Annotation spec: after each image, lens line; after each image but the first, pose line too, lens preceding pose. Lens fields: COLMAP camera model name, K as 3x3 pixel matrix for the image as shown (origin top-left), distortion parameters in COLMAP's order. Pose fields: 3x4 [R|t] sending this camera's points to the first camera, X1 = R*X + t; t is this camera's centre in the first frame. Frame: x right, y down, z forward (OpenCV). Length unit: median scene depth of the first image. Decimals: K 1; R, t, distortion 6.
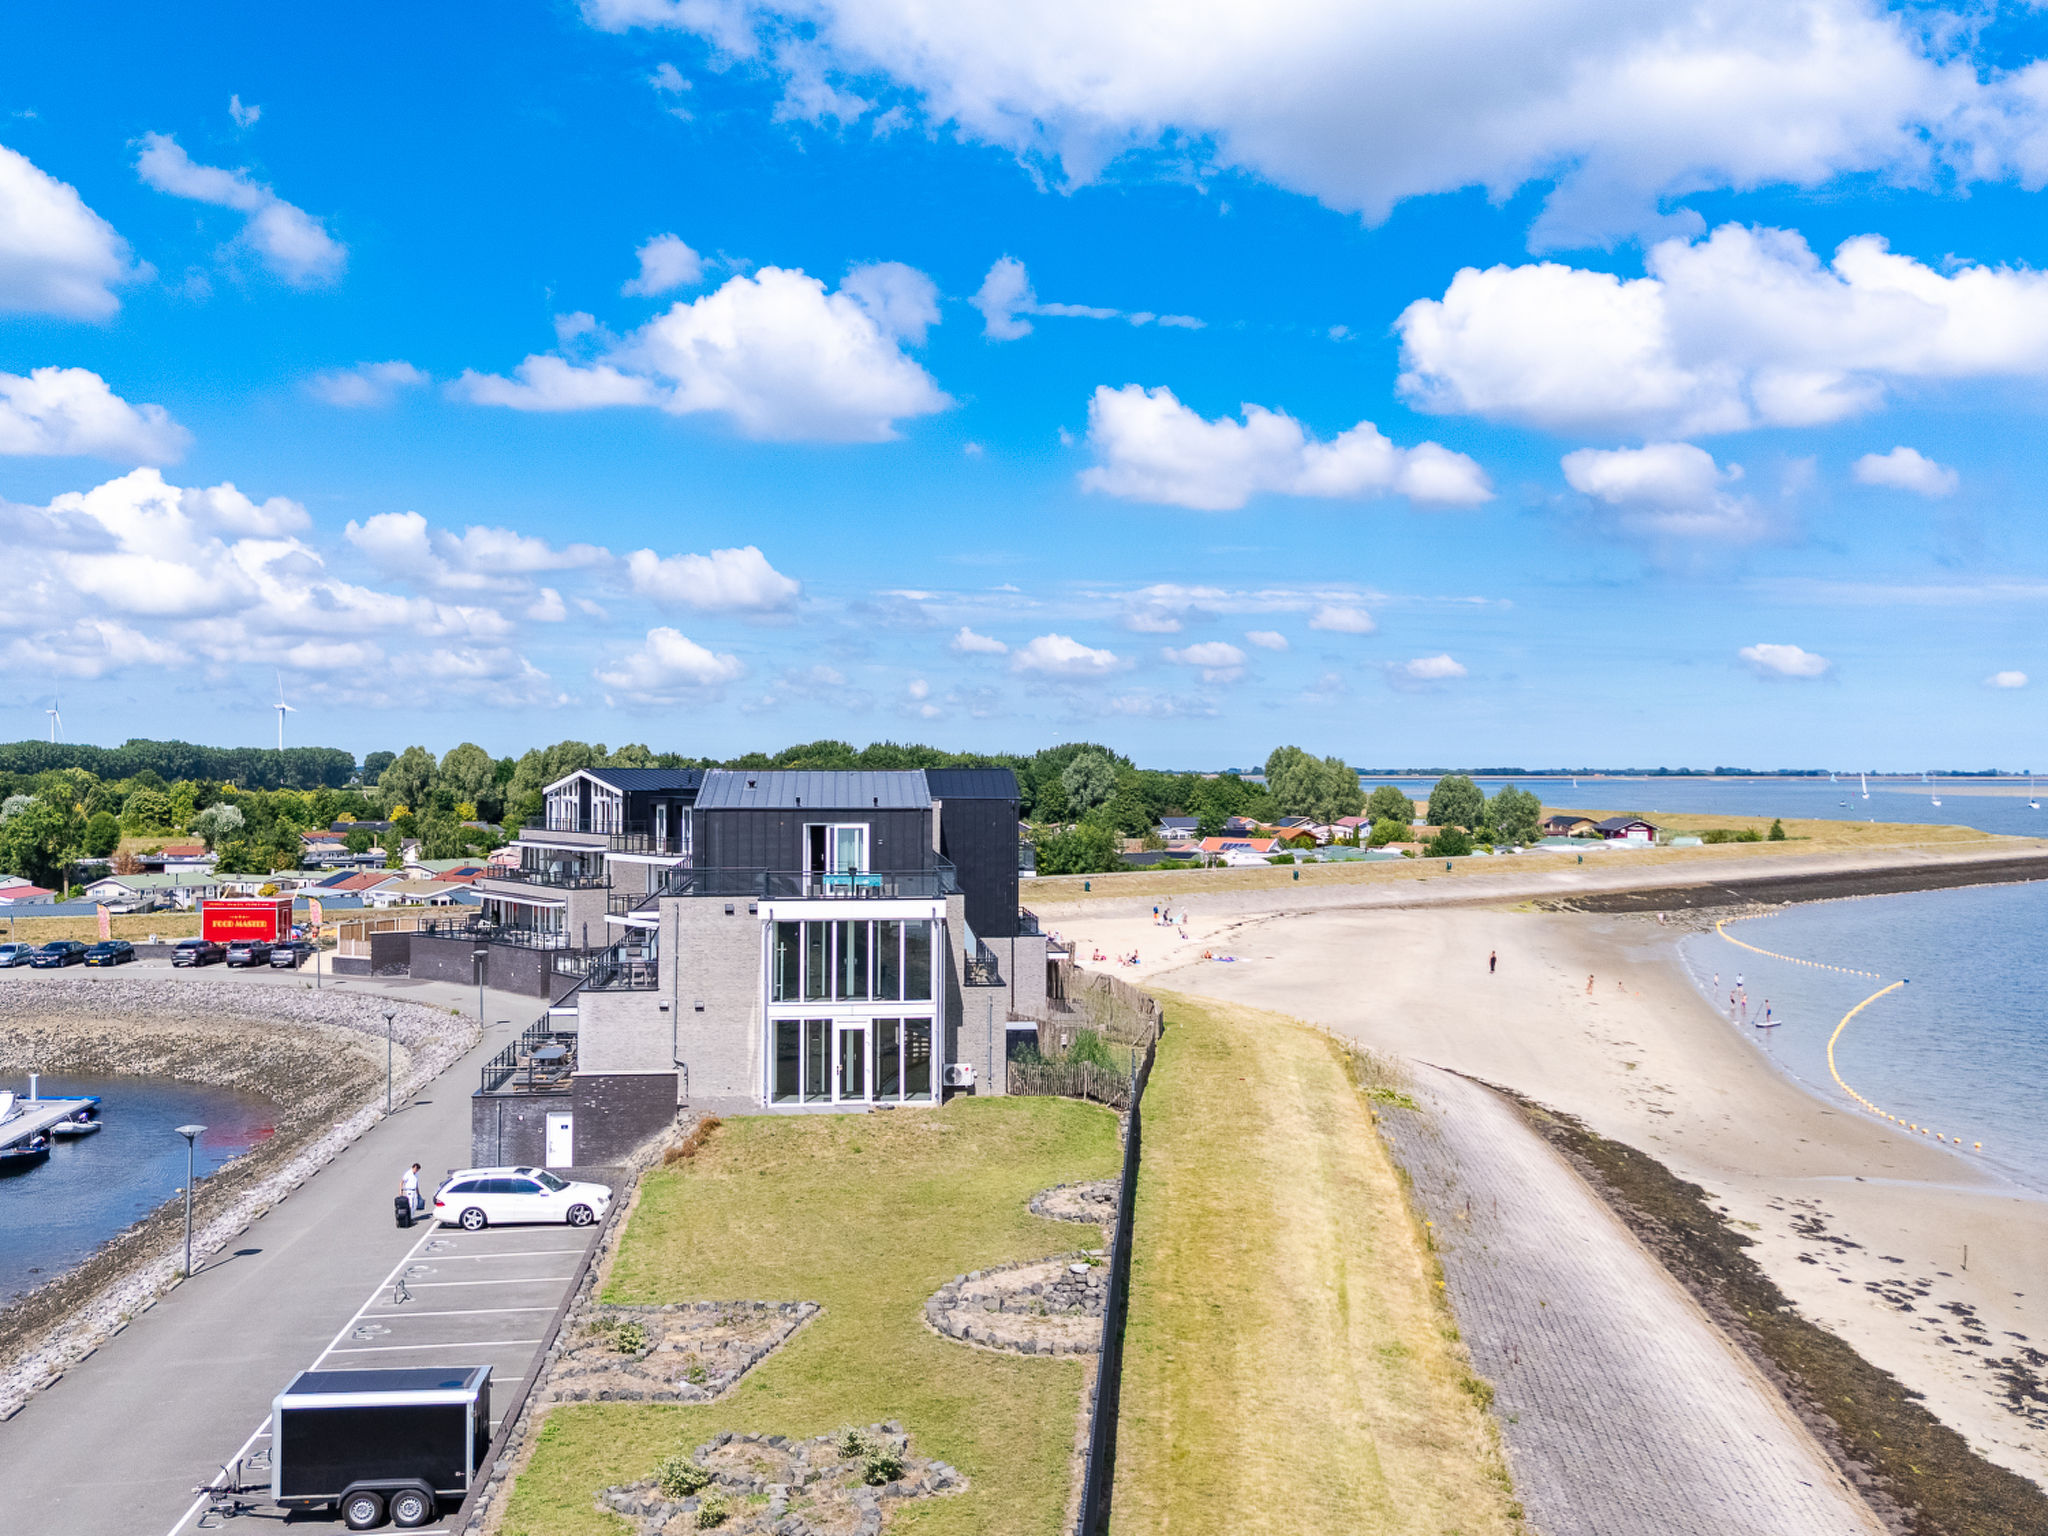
lens RADIAL K [[2104.1, 0, 1024.0], [0, 2104.1, 768.0], [0, 0, 1]] dist [0.130237, -0.196475]
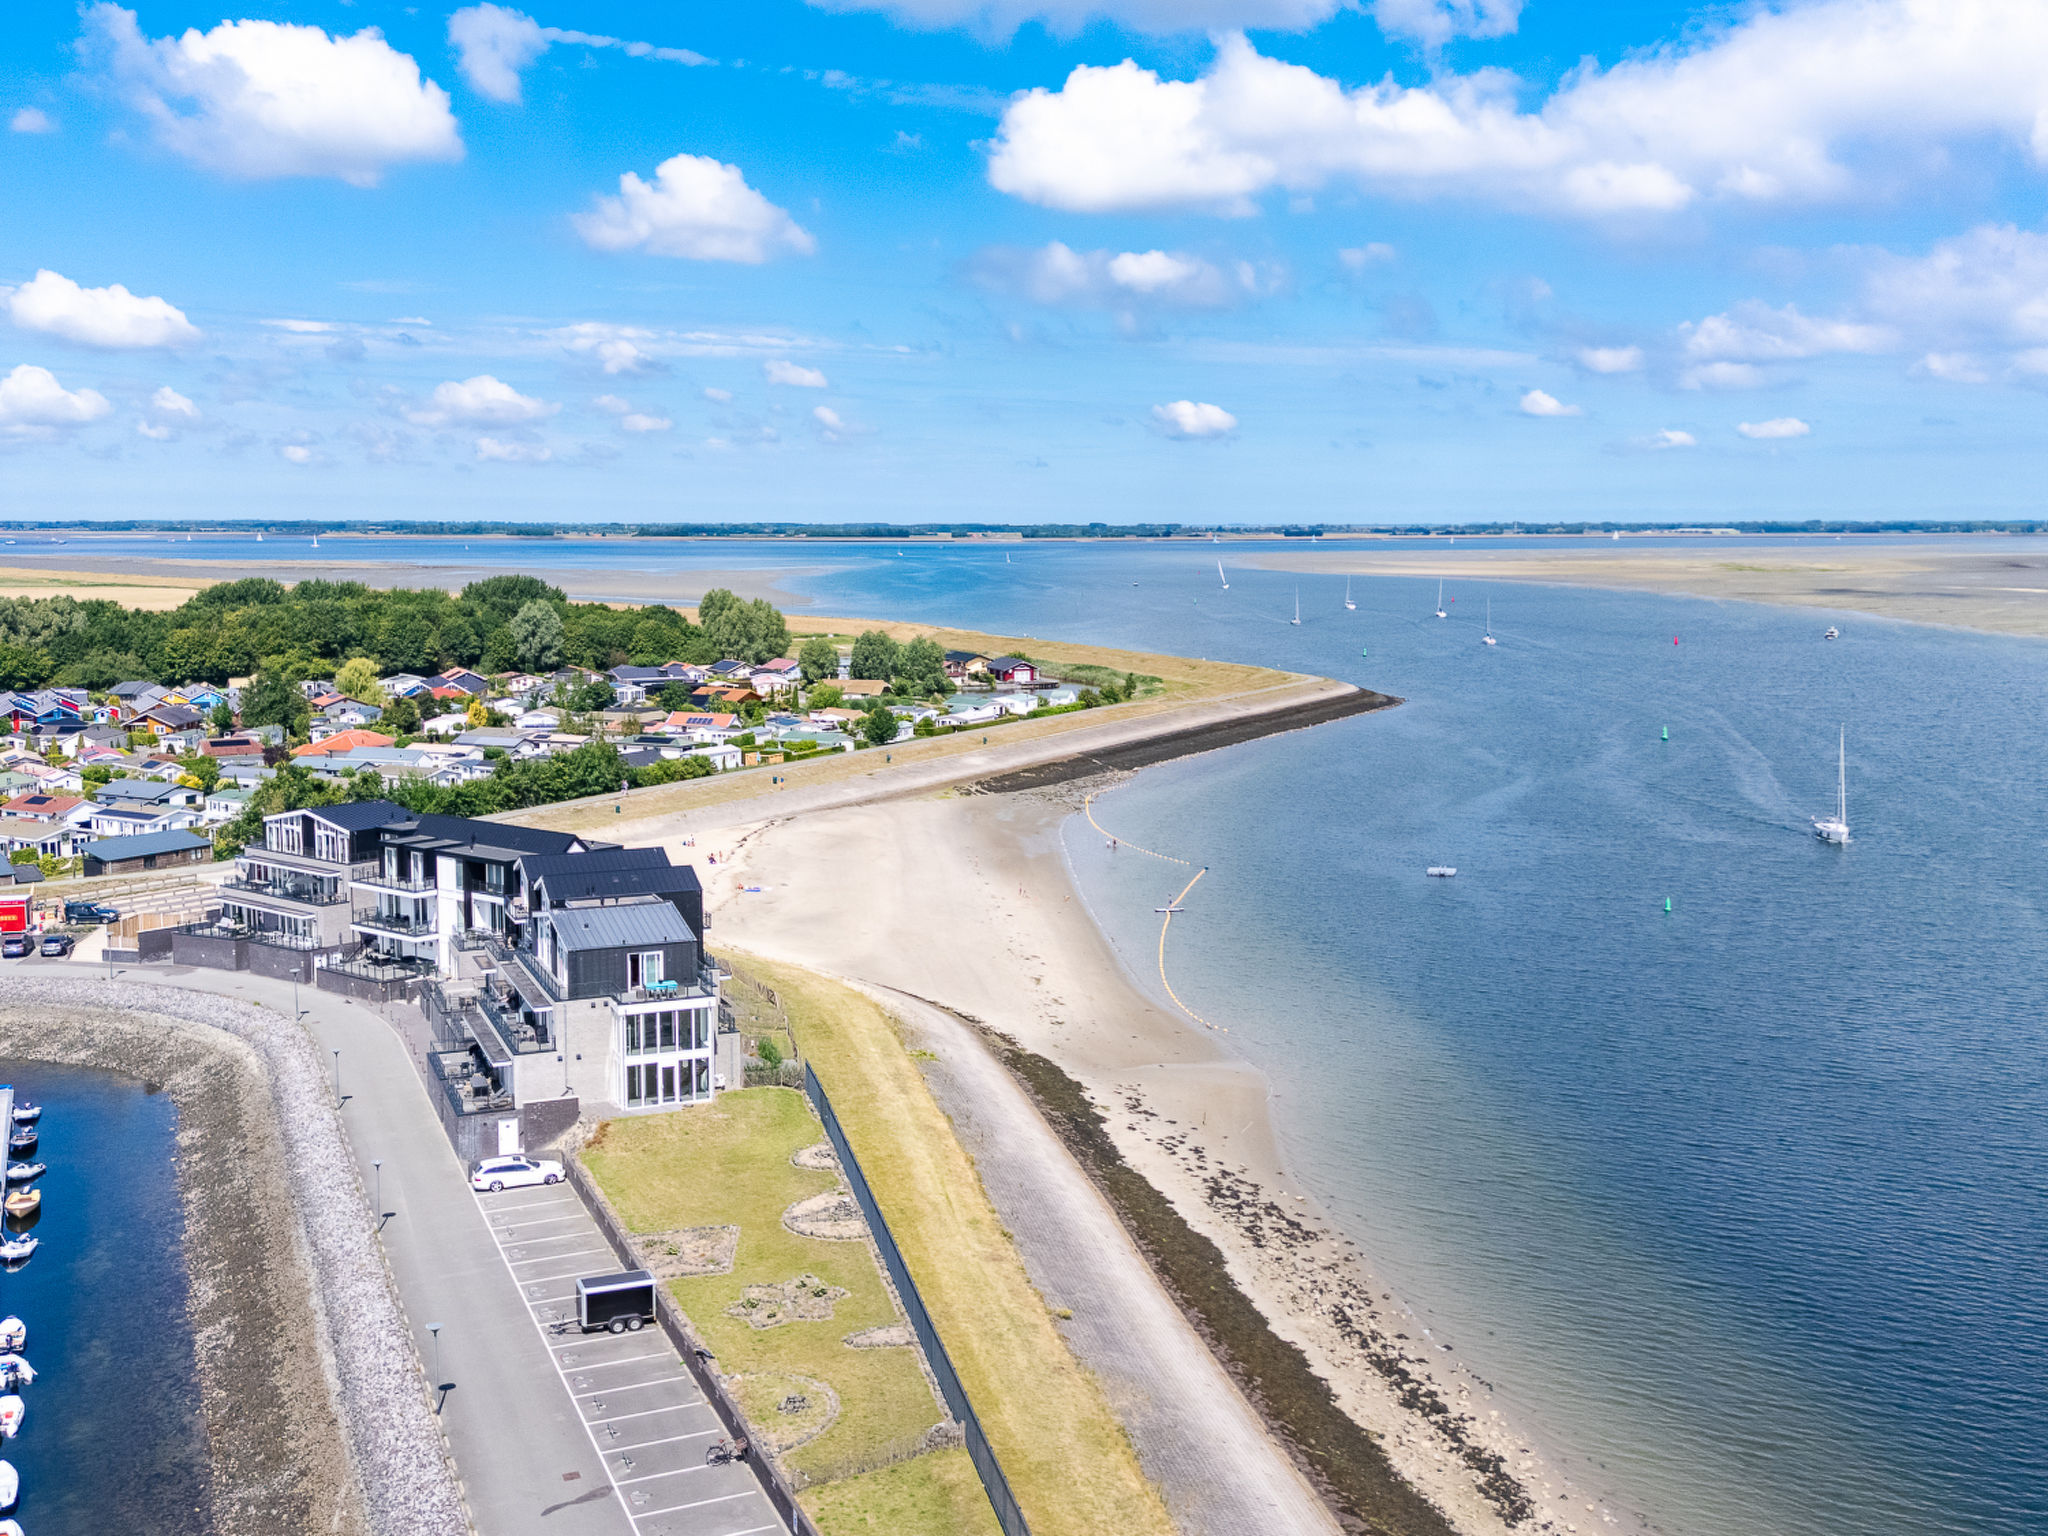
lens RADIAL K [[2104.1, 0, 1024.0], [0, 2104.1, 768.0], [0, 0, 1]] dist [0.130237, -0.196475]
pose [[0.959094, -0.040286, 0.280206, -0.240926], [0.008357, 0.993420, 0.114221, -0.293074], [-0.282963, -0.107207, 0.953120, -0.728228]]
